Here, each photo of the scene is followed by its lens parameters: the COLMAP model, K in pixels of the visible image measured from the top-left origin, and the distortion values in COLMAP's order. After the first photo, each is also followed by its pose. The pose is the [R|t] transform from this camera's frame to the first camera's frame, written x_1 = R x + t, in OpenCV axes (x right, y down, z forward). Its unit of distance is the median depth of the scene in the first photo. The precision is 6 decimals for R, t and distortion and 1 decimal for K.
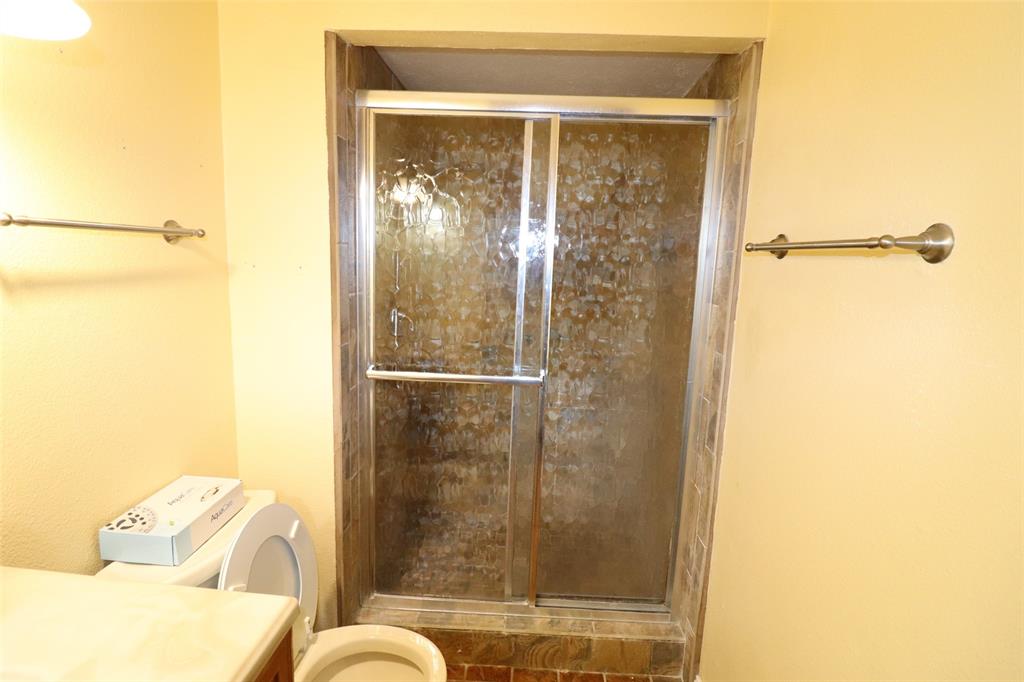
lens RADIAL K [[477.2, 0, 514.2], [0, 477.2, 329.6], [0, 0, 1]] dist [0.008908, -0.018930]
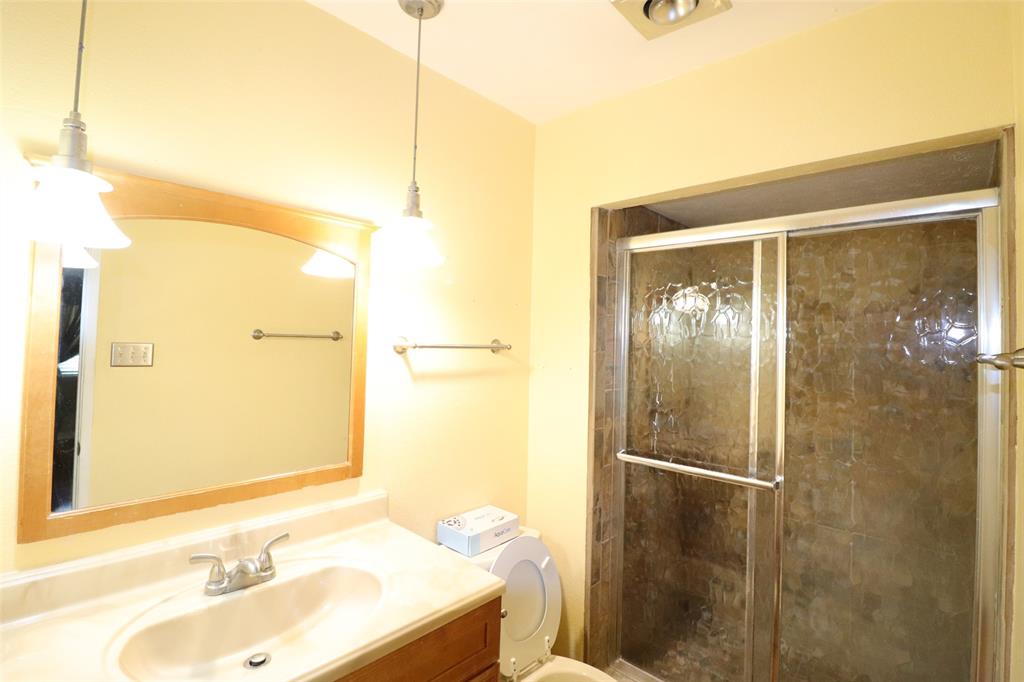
lens RADIAL K [[480.8, 0, 512.0], [0, 480.8, 341.0], [0, 0, 1]] dist [0.003739, -0.000578]
pose [[0.765732, -0.018158, -0.642903, 0.328037], [-0.093248, 0.985905, -0.138910, -0.000934], [0.636364, 0.166317, 0.753246, -0.175225]]
